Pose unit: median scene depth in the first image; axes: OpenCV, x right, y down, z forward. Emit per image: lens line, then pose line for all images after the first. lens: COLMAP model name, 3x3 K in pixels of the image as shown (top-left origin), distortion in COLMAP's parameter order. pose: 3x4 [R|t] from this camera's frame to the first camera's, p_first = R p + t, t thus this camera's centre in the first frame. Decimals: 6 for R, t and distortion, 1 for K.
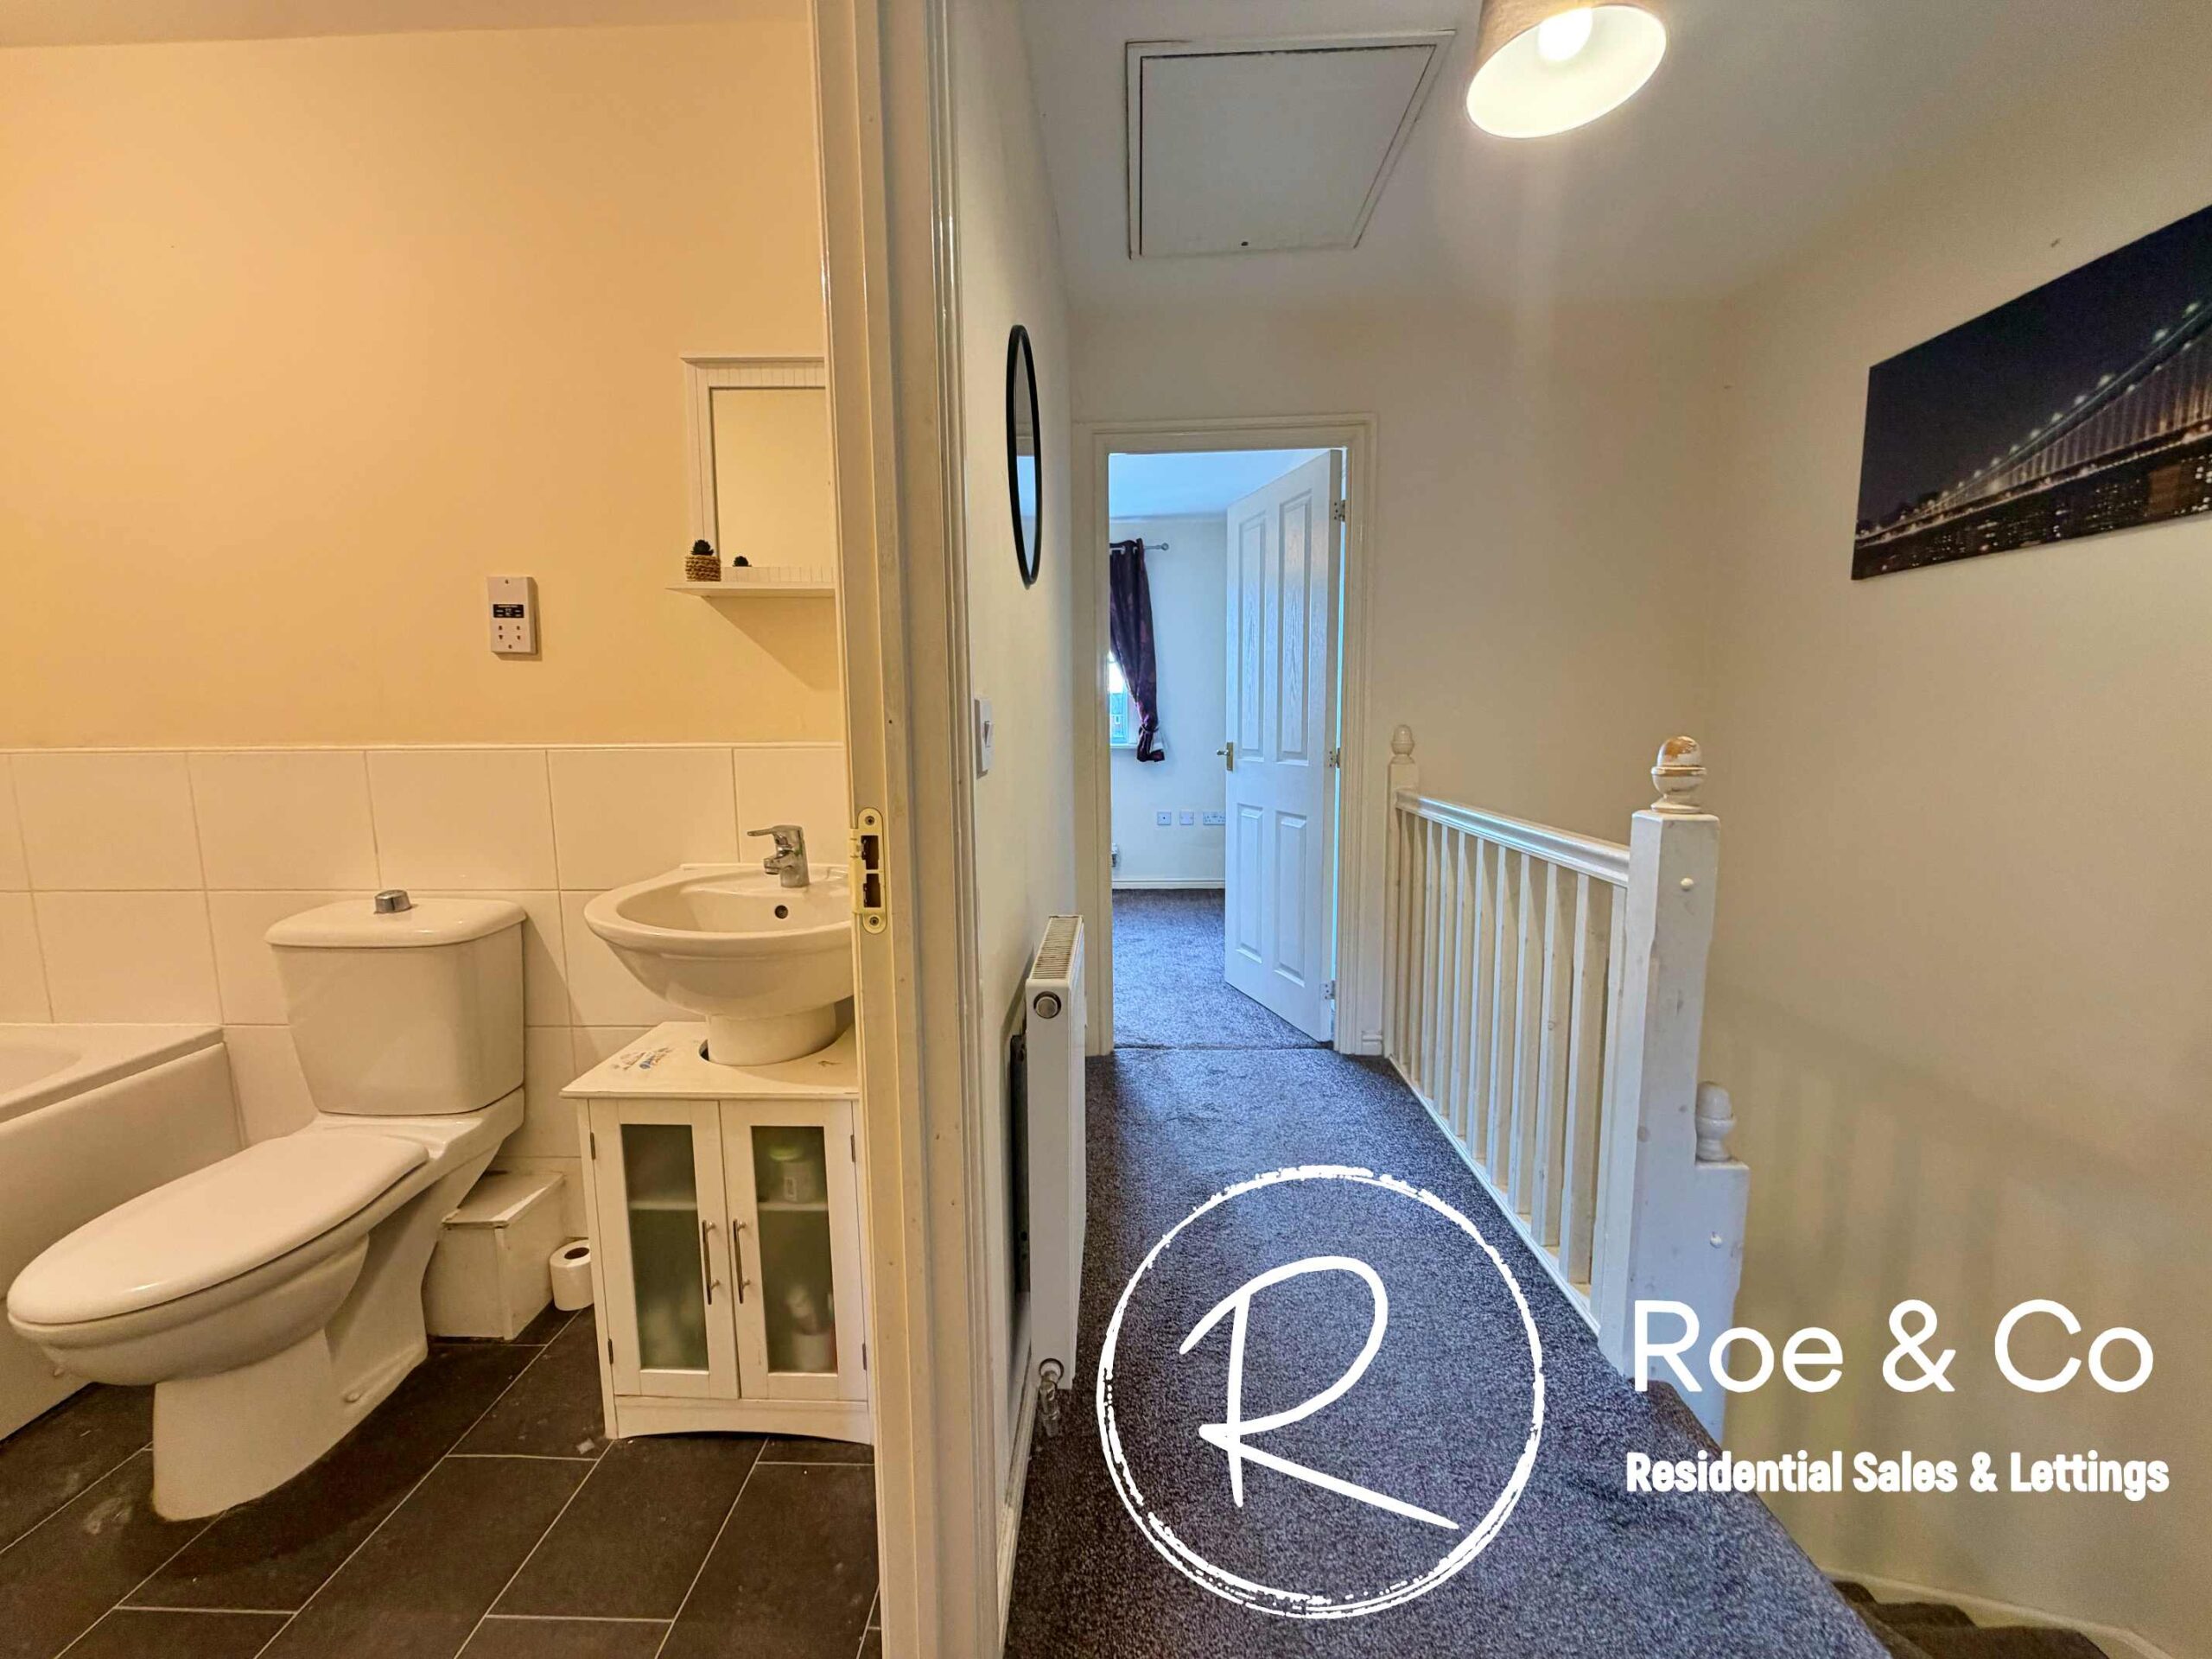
lens RADIAL K [[883.0, 0, 1106.2], [0, 883.0, 827.0], [0, 0, 1]] dist [-0.000732, -0.000610]
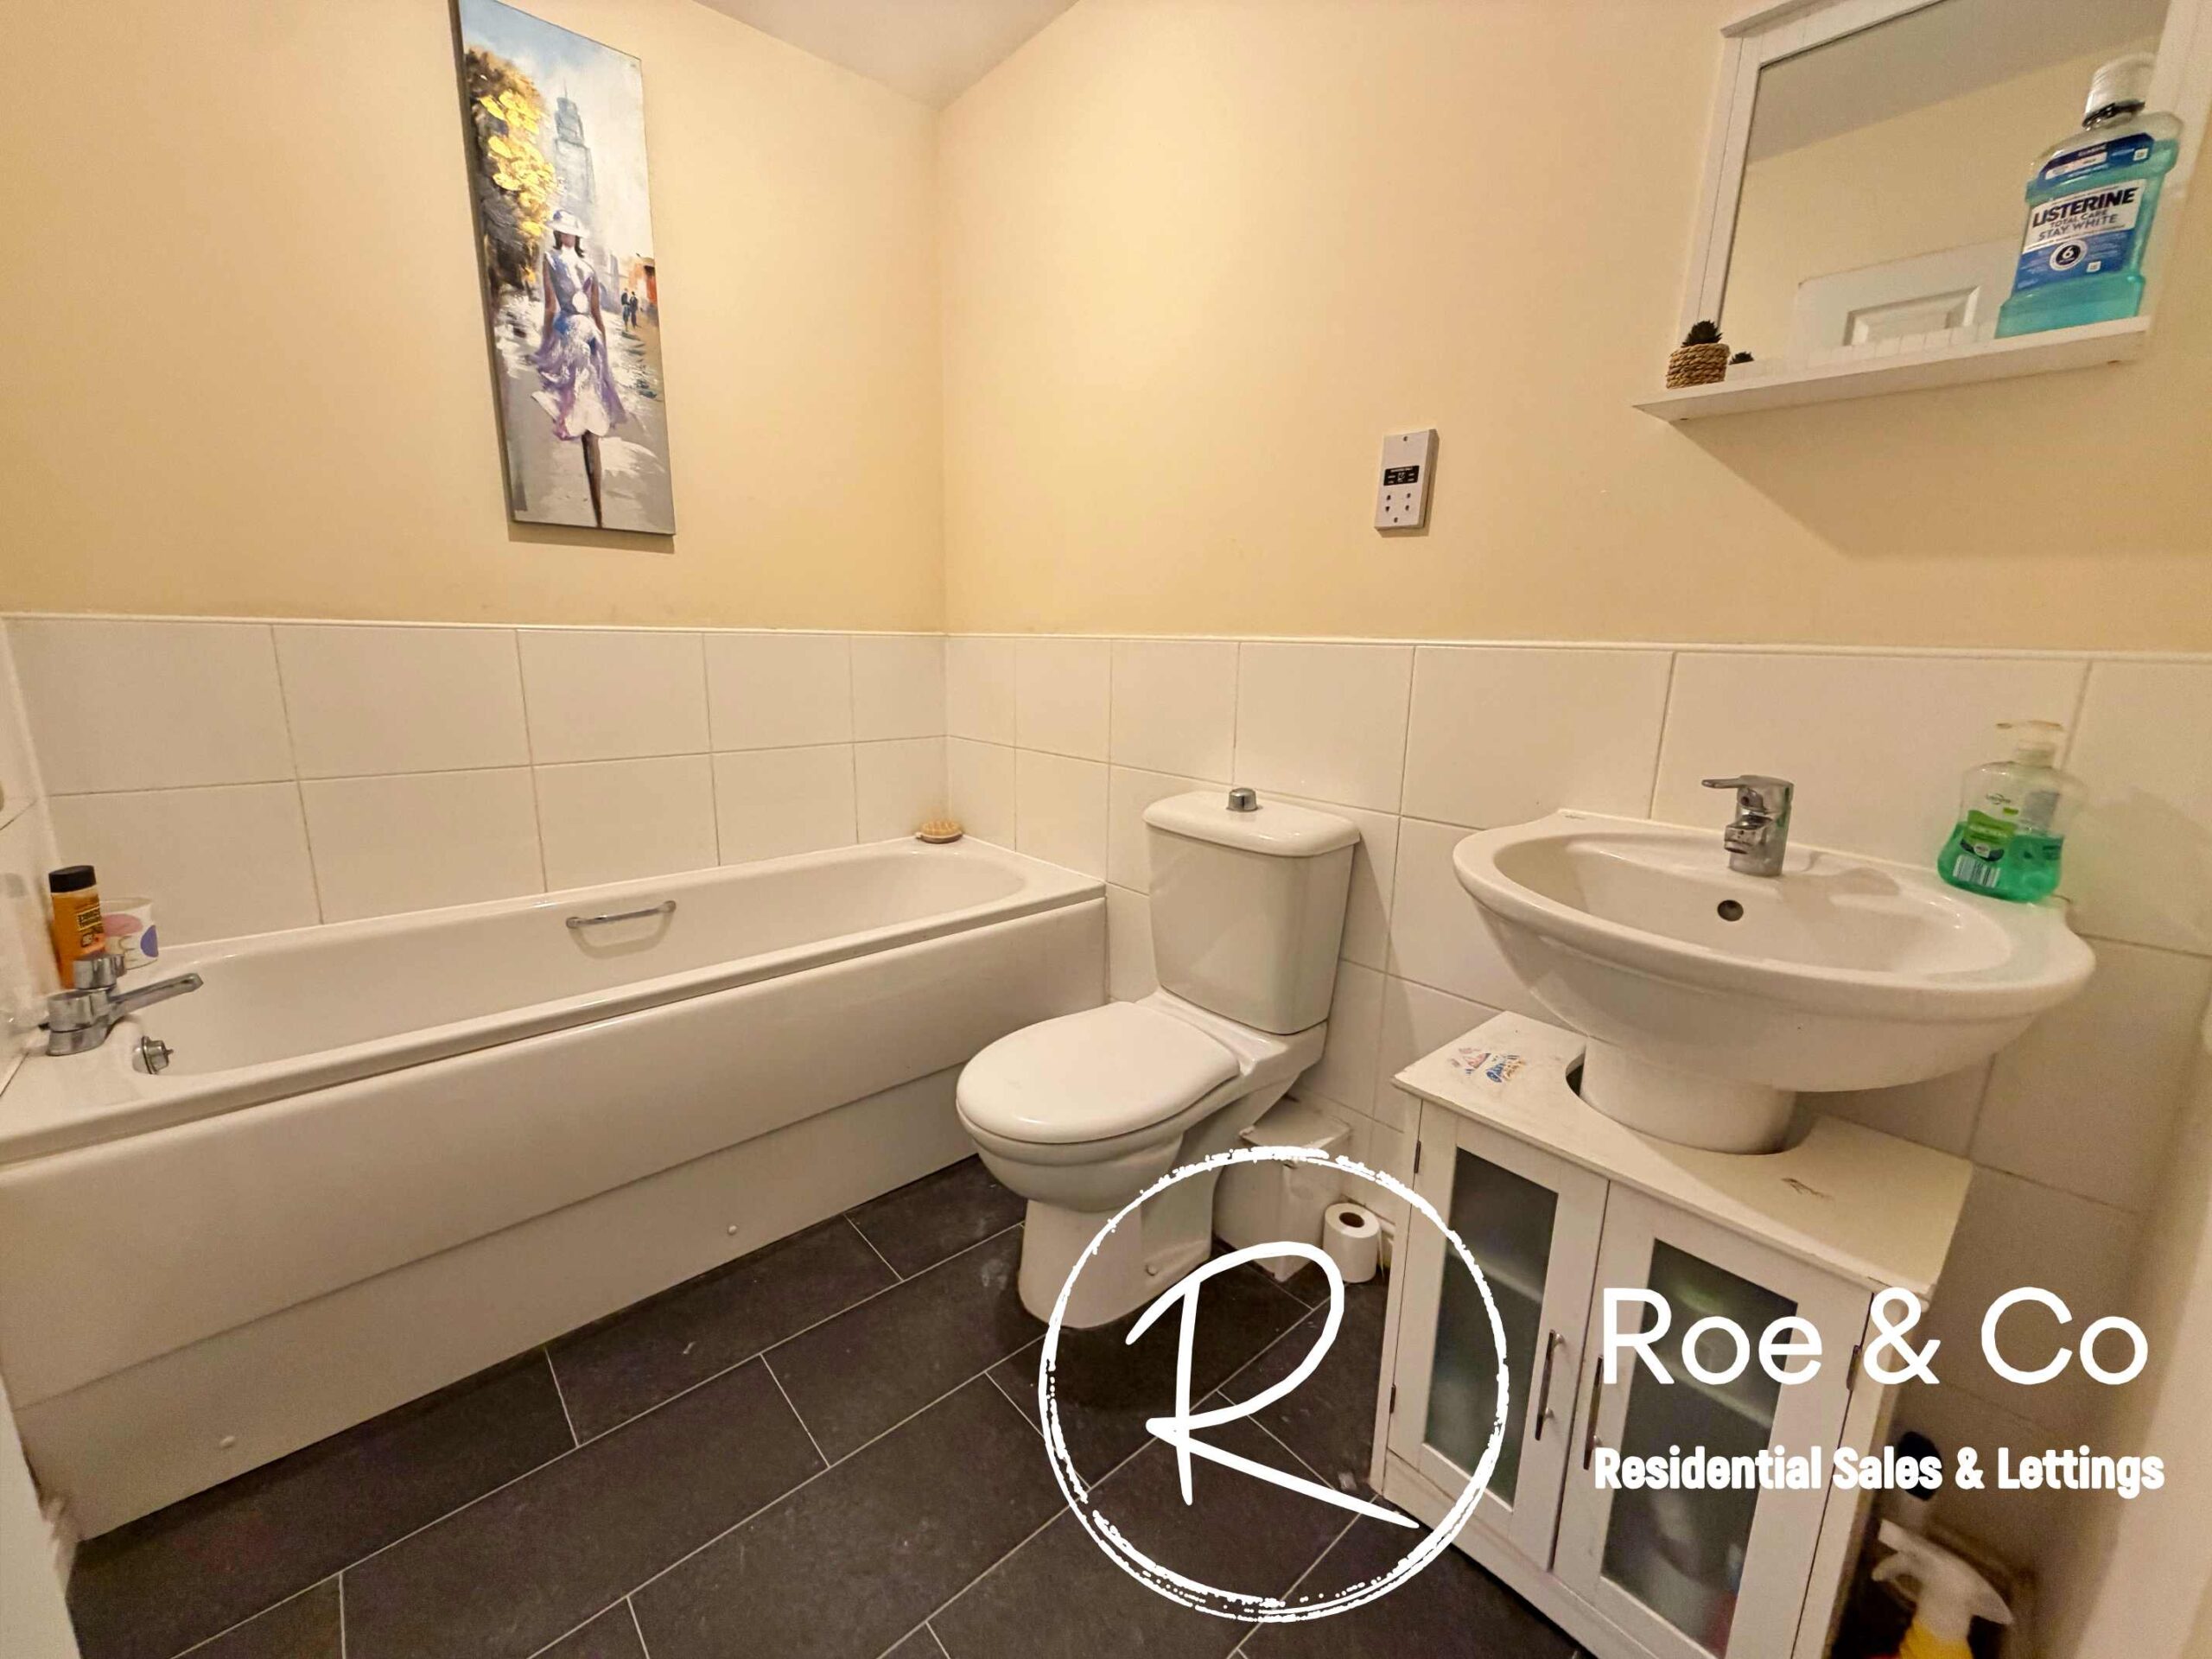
lens RADIAL K [[883.0, 0, 1103.9], [0, 883.0, 822.7], [0, 0, 1]] dist [-0.000732, -0.000610]
pose [[0.686045, 0.169196, -0.707612, -0.231992], [-0.112874, 0.985559, 0.126222, 0.003869], [0.718750, -0.006722, 0.695236, 0.225166]]
